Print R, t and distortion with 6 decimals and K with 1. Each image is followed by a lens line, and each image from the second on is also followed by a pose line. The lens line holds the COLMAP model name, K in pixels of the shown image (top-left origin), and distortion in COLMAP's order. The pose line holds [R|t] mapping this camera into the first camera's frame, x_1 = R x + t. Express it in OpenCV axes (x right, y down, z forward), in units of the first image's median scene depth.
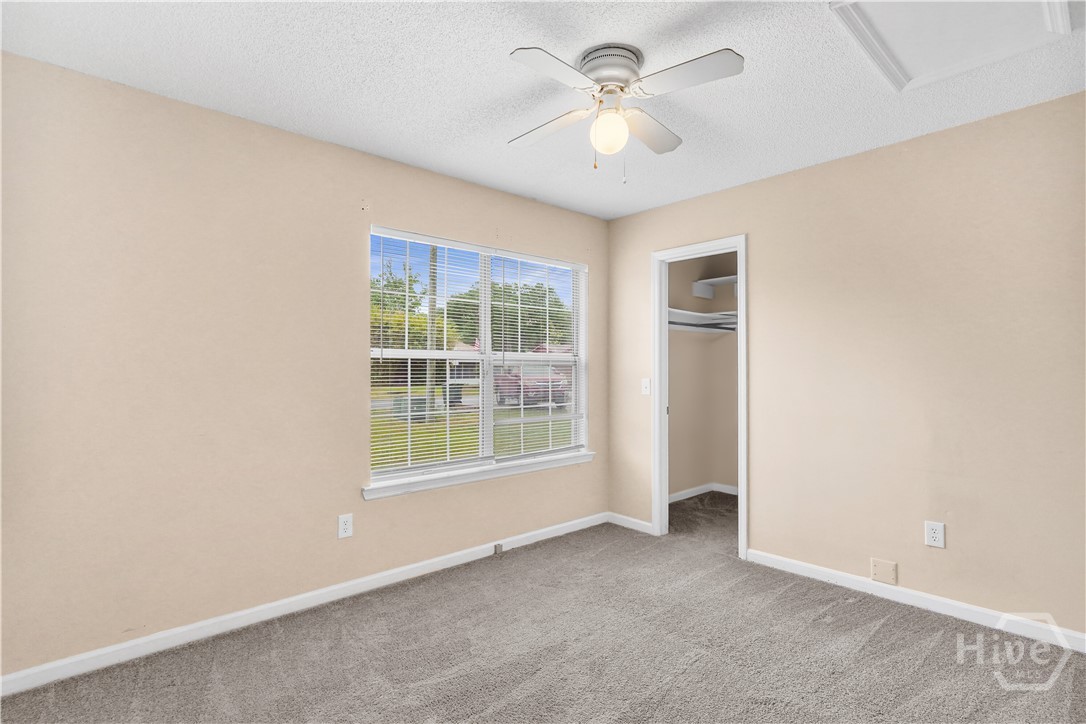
lens RADIAL K [[536.1, 0, 537.7], [0, 536.1, 364.9], [0, 0, 1]] dist [0.000712, 0.001351]
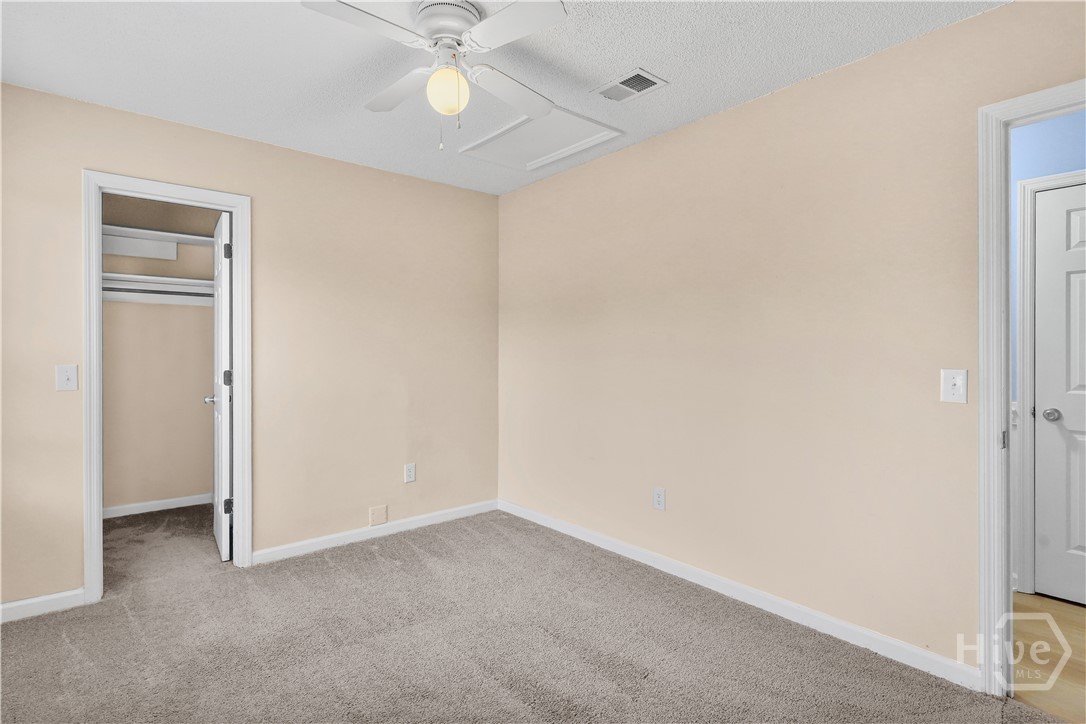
lens RADIAL K [[538.2, 0, 543.5], [0, 538.2, 351.8], [0, 0, 1]] dist [0.000236, 0.000207]
pose [[0.036471, -0.001468, 0.999334, -0.552337], [-0.012379, 0.999922, 0.001920, 0.002373], [-0.999258, -0.012441, 0.036450, 0.560752]]
